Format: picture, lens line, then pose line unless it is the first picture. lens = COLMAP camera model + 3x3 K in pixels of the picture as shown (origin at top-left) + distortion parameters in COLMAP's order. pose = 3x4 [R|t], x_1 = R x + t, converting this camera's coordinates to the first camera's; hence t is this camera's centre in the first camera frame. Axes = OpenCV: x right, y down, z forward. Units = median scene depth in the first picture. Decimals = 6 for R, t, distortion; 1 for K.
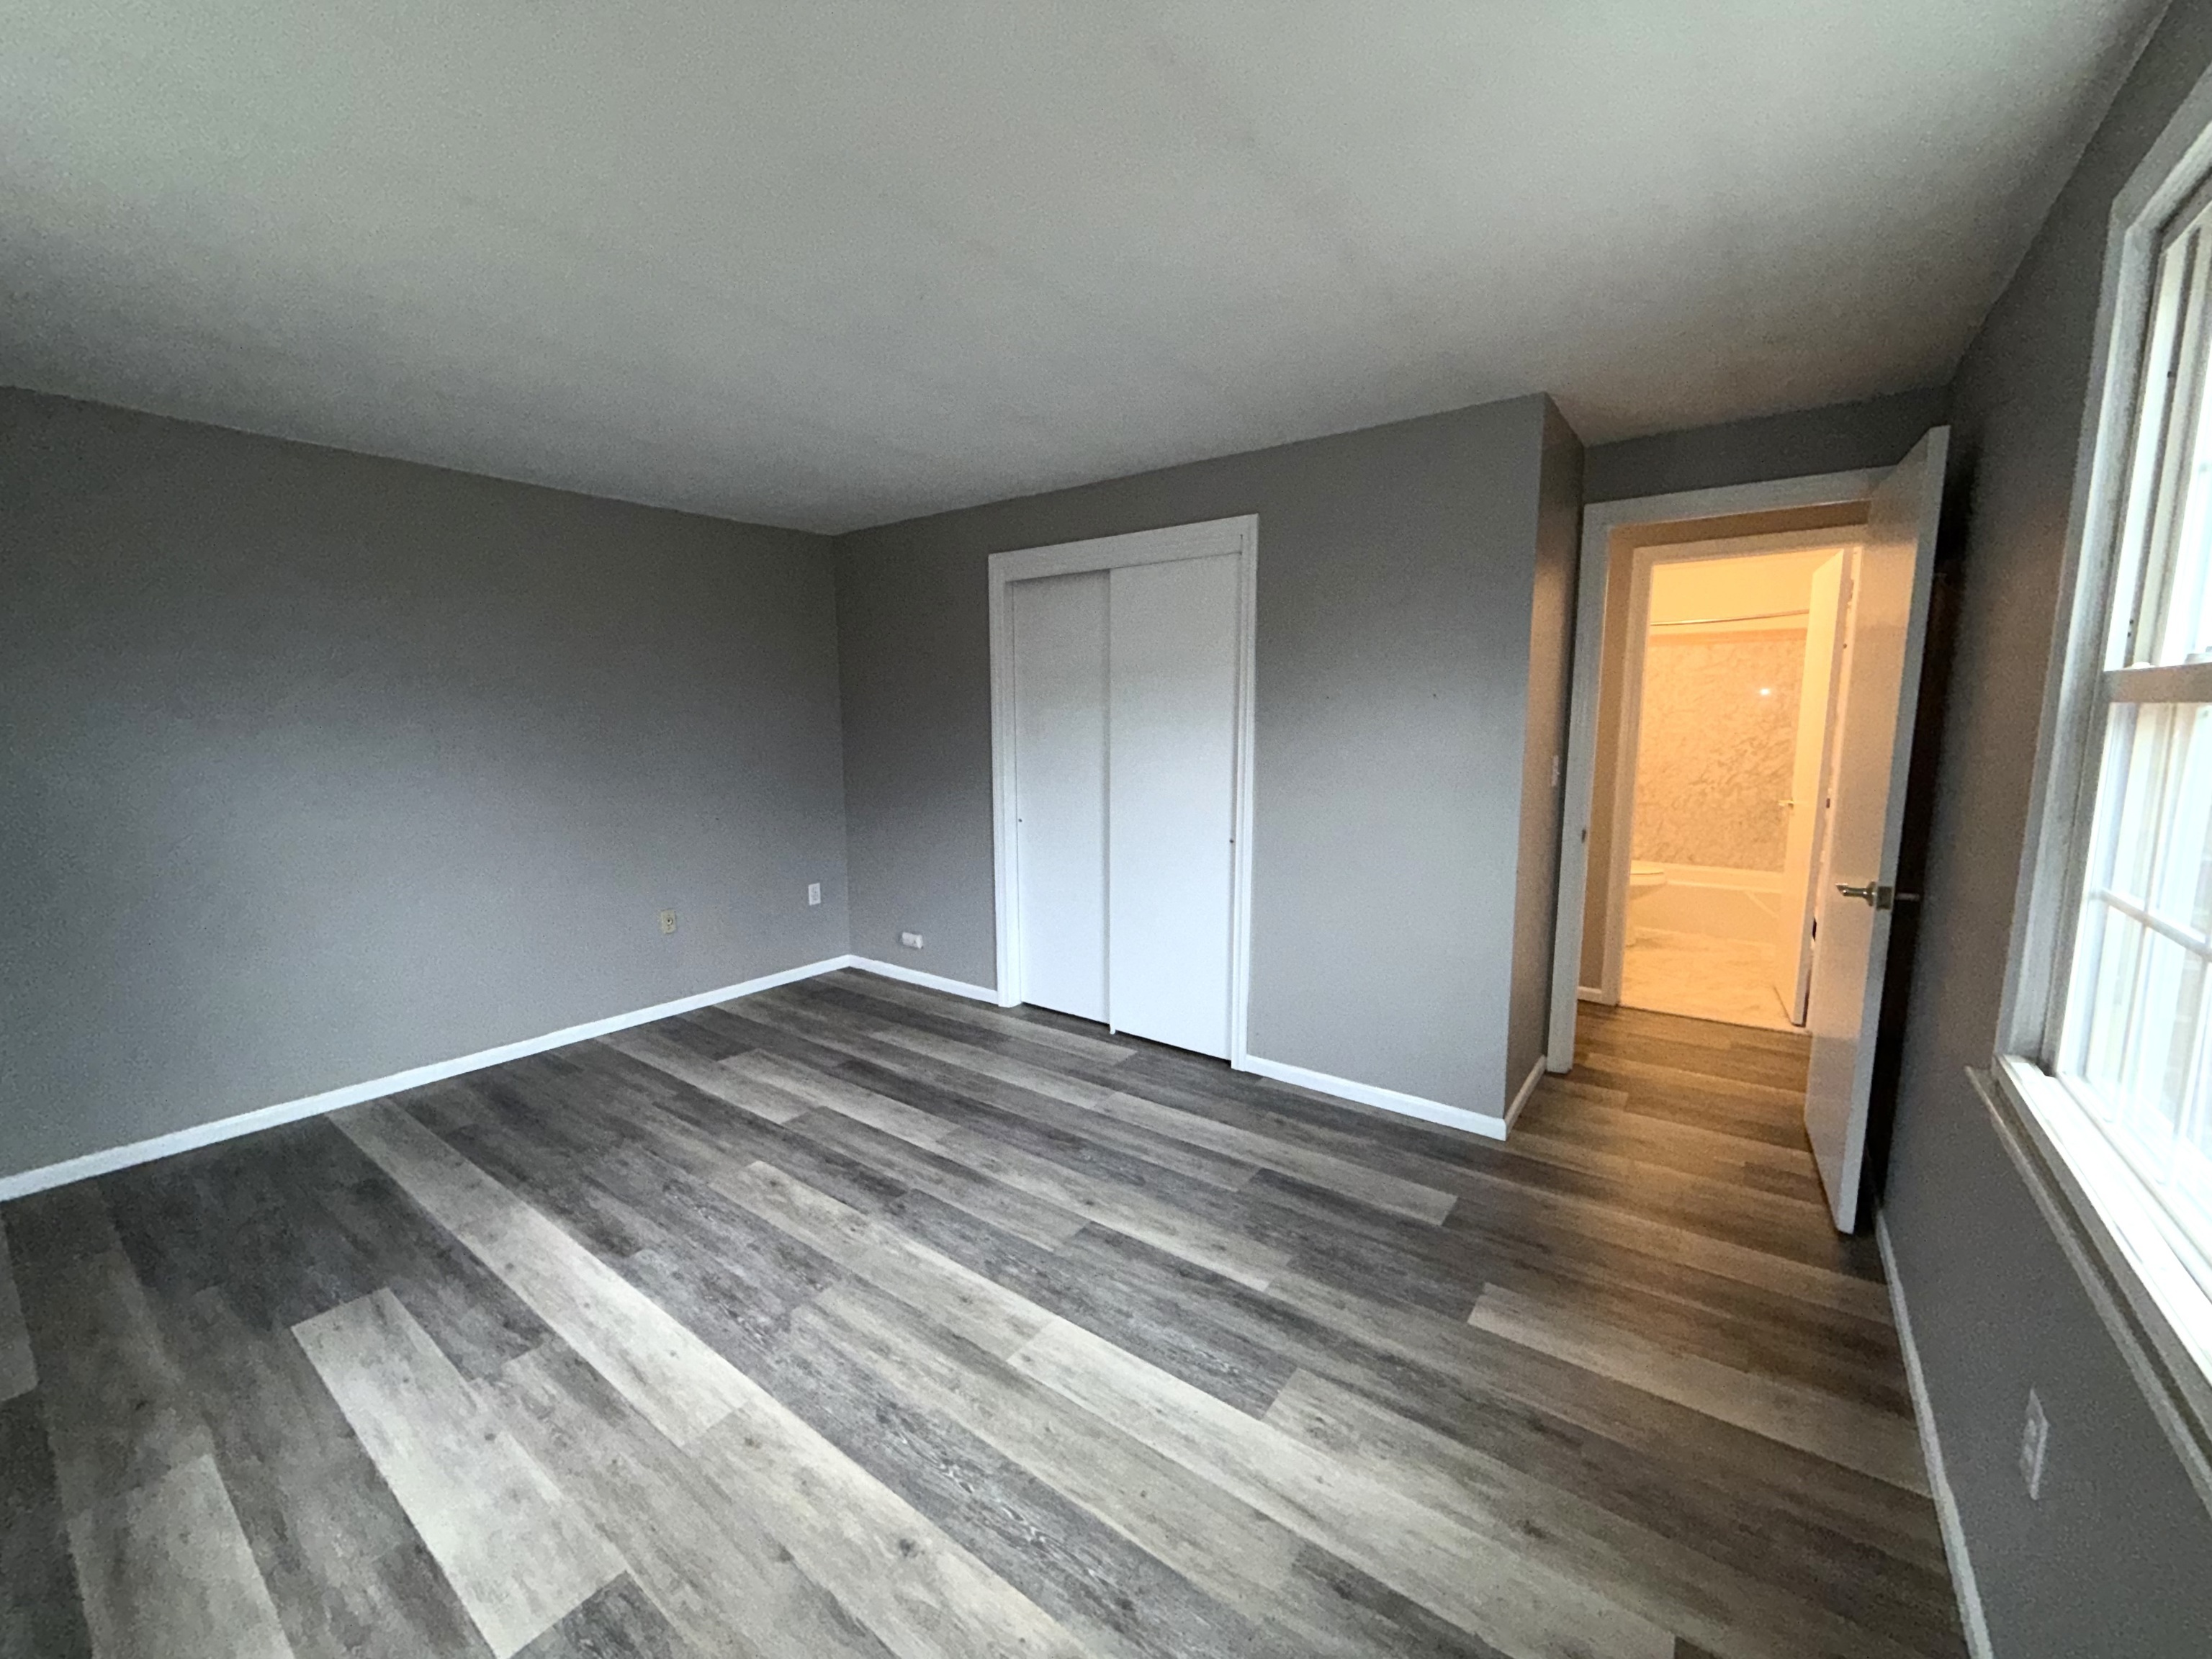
lens RADIAL K [[881.3, 0, 1105.0], [0, 881.3, 829.1], [0, 0, 1]] dist [-0.000374, 0.000106]
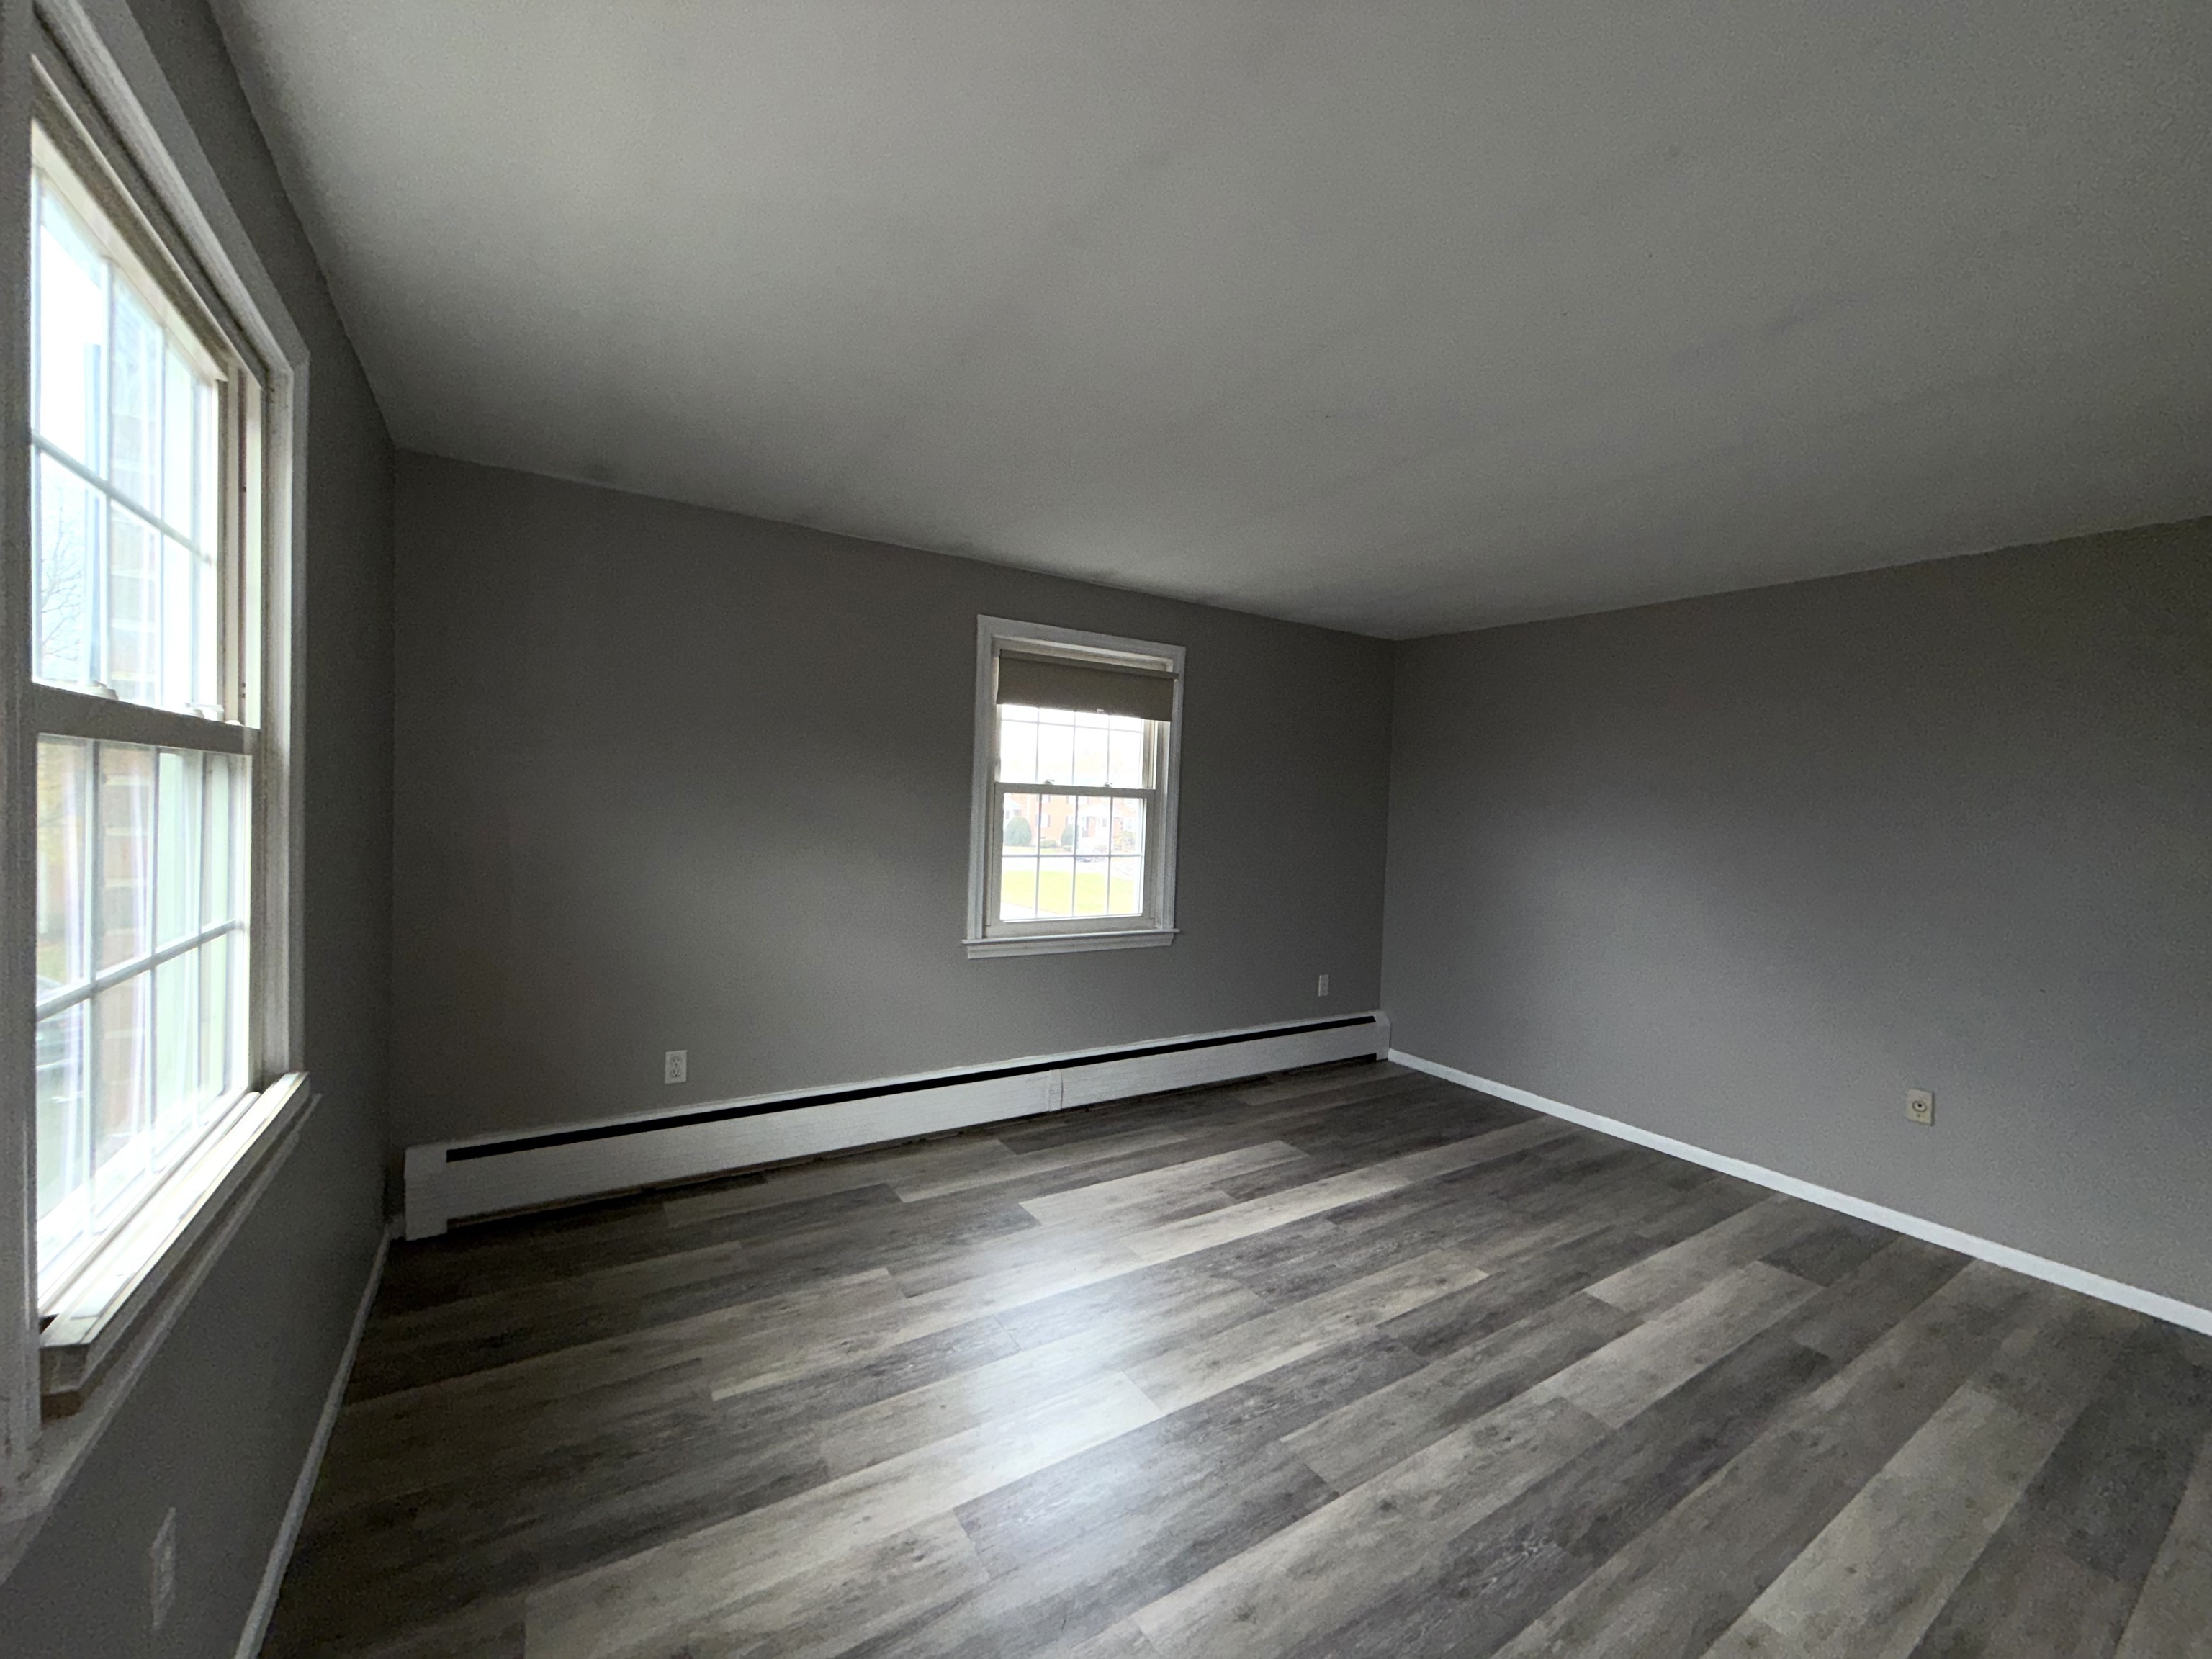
lens RADIAL K [[881.3, 0, 1097.8], [0, 881.3, 818.5], [0, 0, 1]] dist [-0.000374, 0.000106]
pose [[-0.361621, 0.008771, -0.932284, 0.675623], [-0.159138, 0.984701, 0.070992, -0.116177], [0.918643, 0.174033, -0.354693, 0.900981]]
